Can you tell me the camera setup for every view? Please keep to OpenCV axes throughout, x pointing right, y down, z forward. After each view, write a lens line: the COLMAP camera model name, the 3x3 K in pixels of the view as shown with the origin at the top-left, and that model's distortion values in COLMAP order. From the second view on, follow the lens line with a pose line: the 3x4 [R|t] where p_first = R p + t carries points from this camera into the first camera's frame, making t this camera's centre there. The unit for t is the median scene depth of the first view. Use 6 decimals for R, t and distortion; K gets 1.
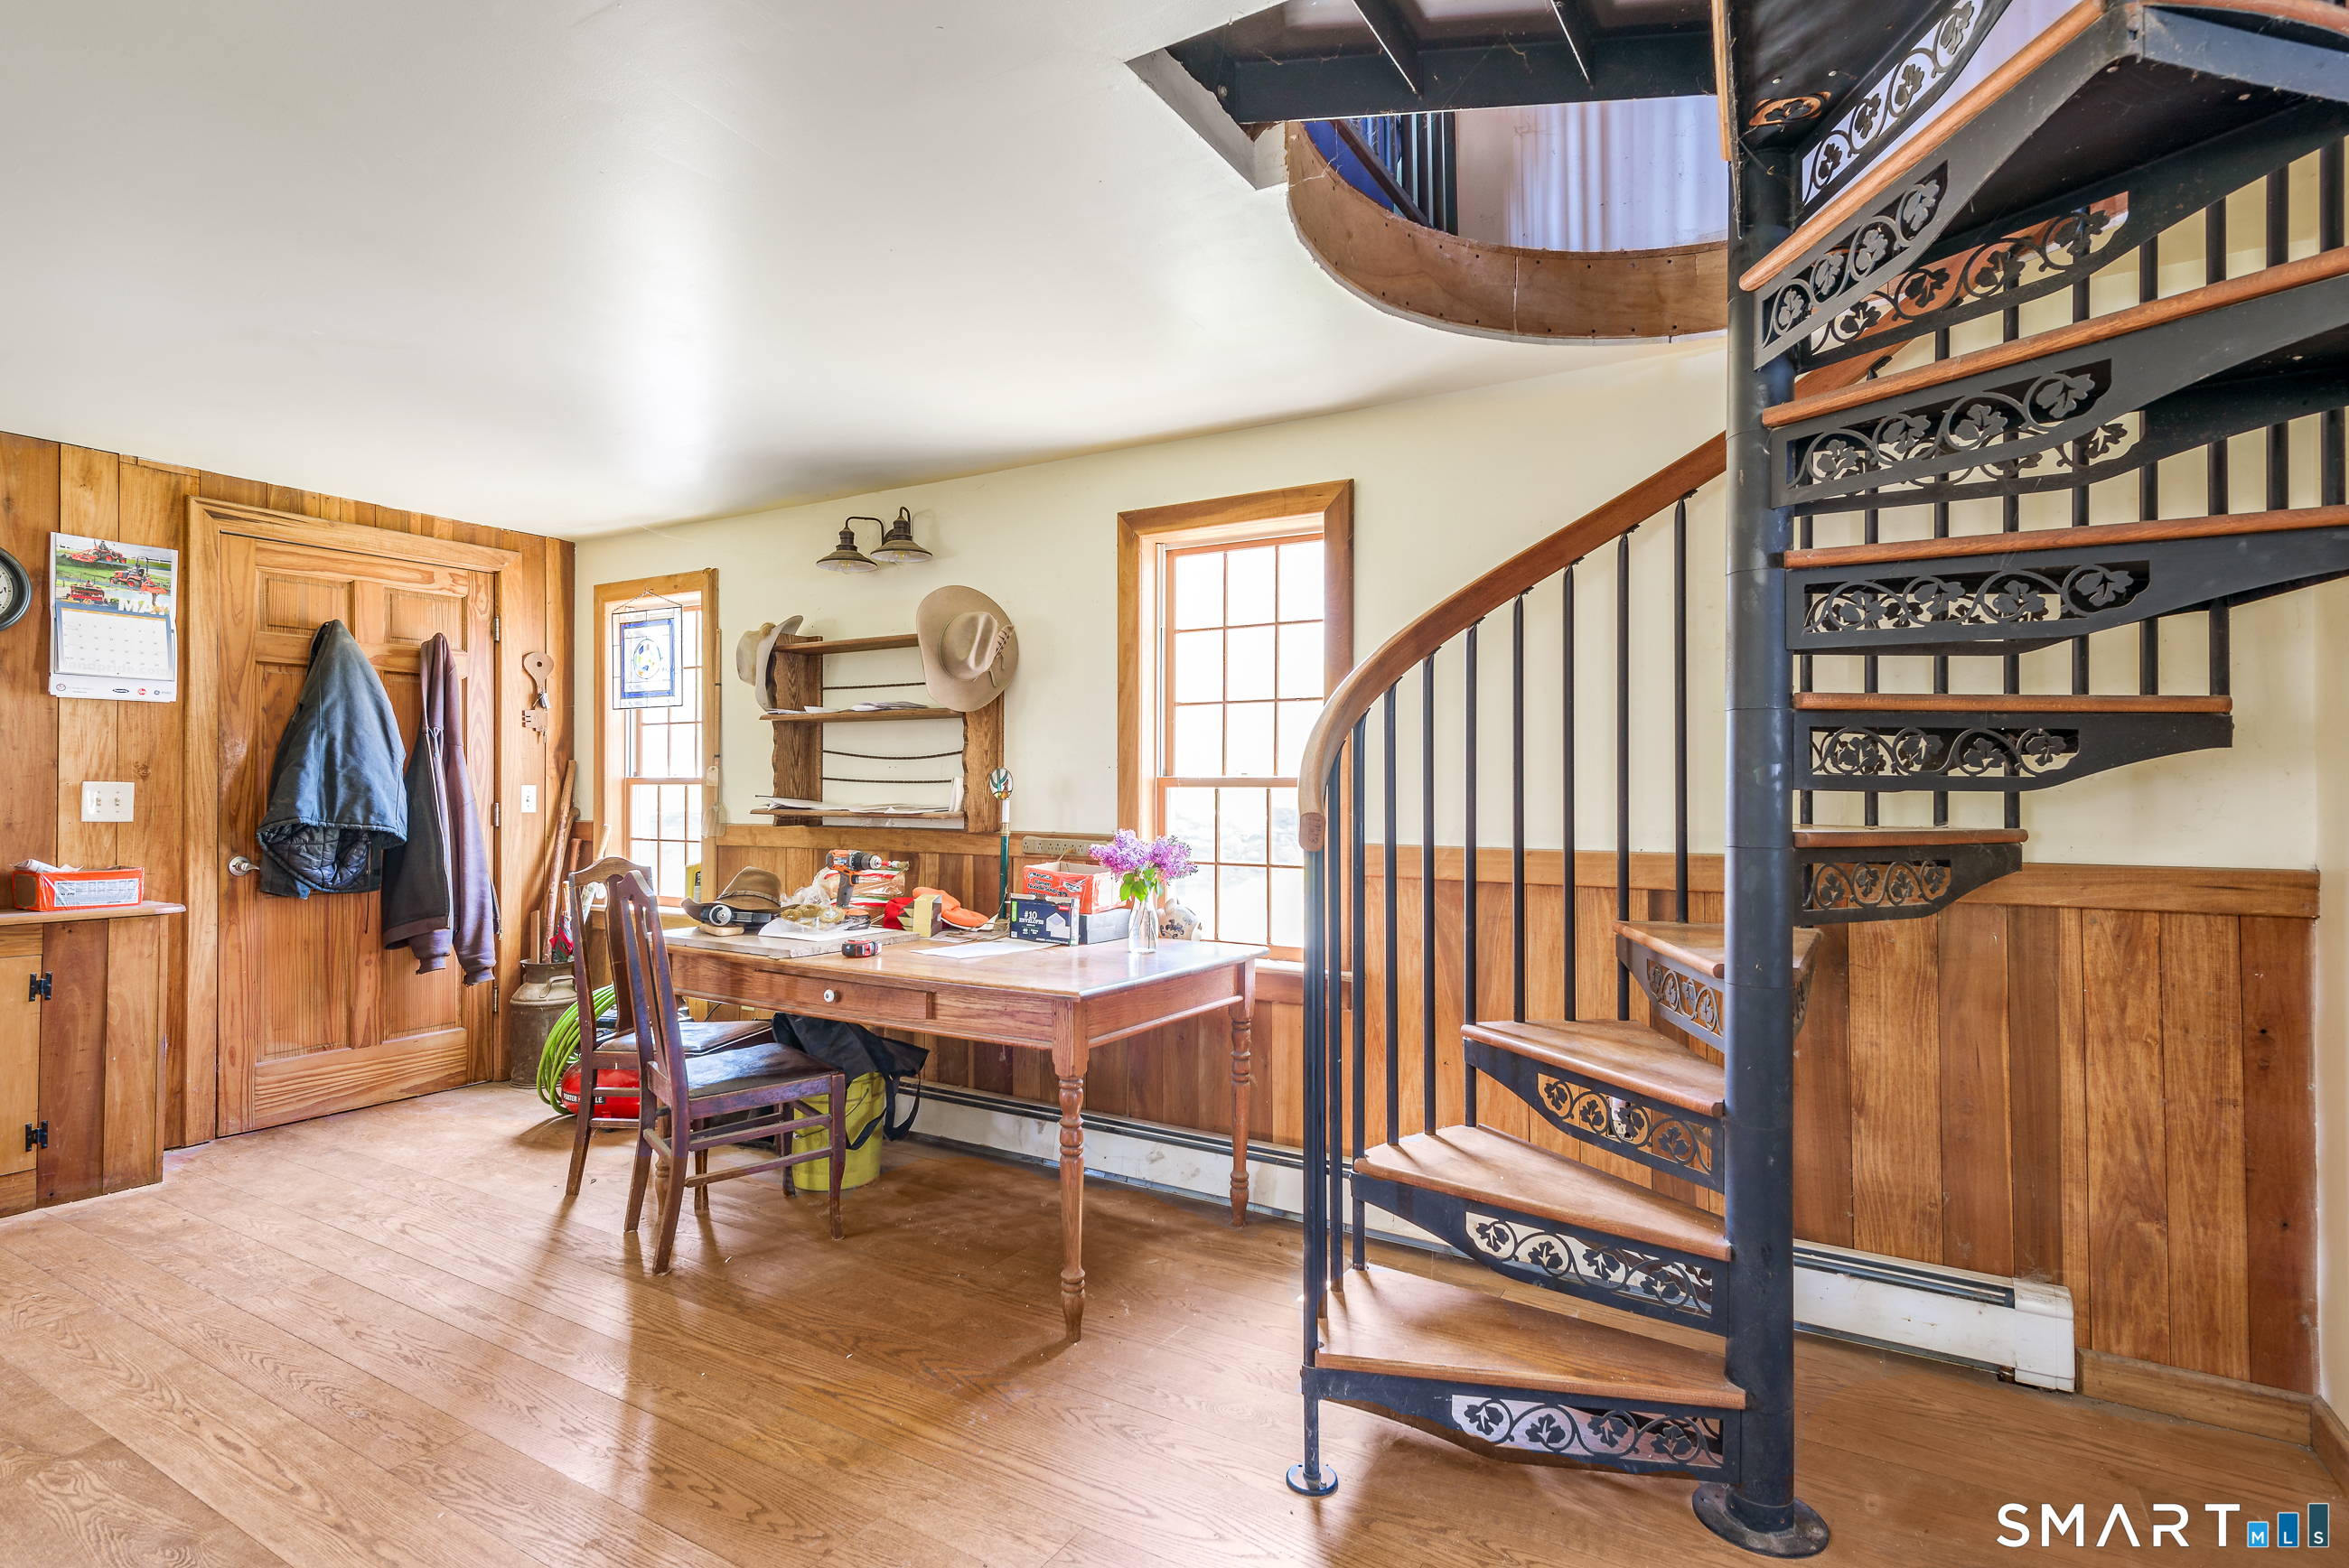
lens RADIAL K [[1165.5, 0, 1174.5], [0, 1165.5, 784.0], [0, 0, 1]] dist [0.003219, 0.000155]
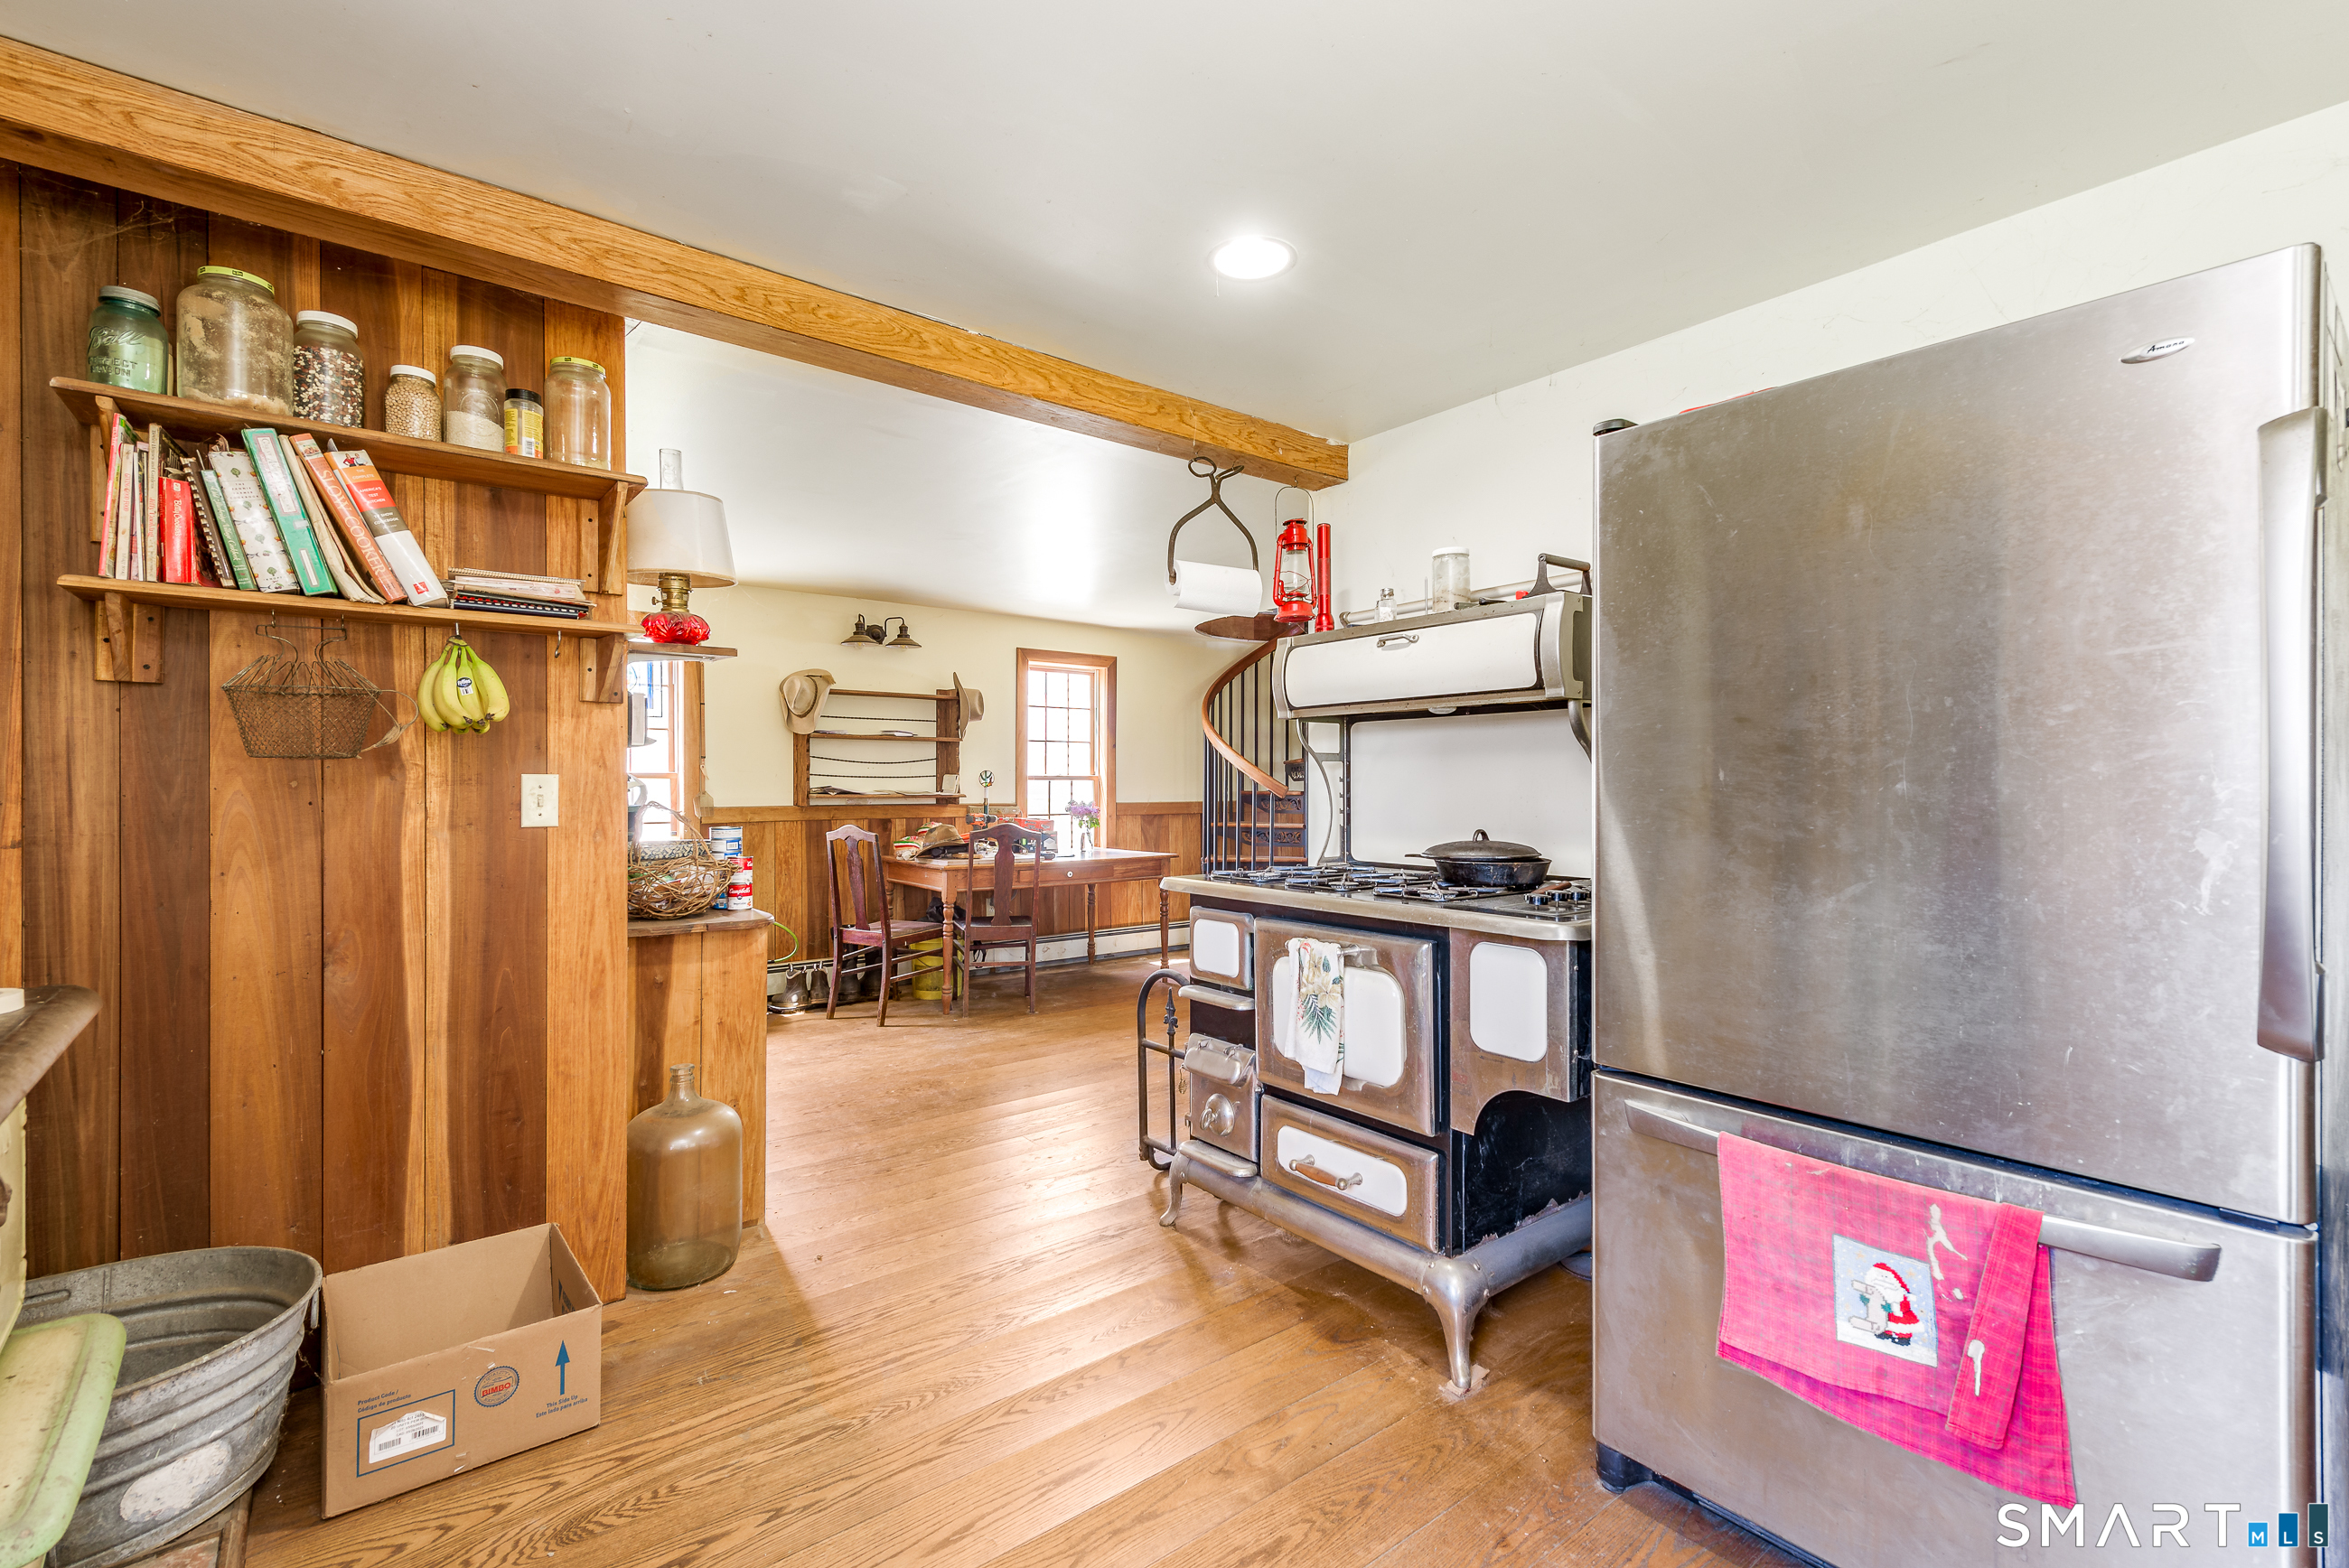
lens RADIAL K [[1016.4, 0, 1174.5], [0, 1016.4, 784.0], [0, 0, 1]] dist [0.001982, 0.000016]
pose [[0.352935, -0.003940, 0.935639, -1.542145], [-0.003850, 0.999977, 0.005664, -0.001819], [-0.935640, -0.005601, 0.352912, 0.097744]]
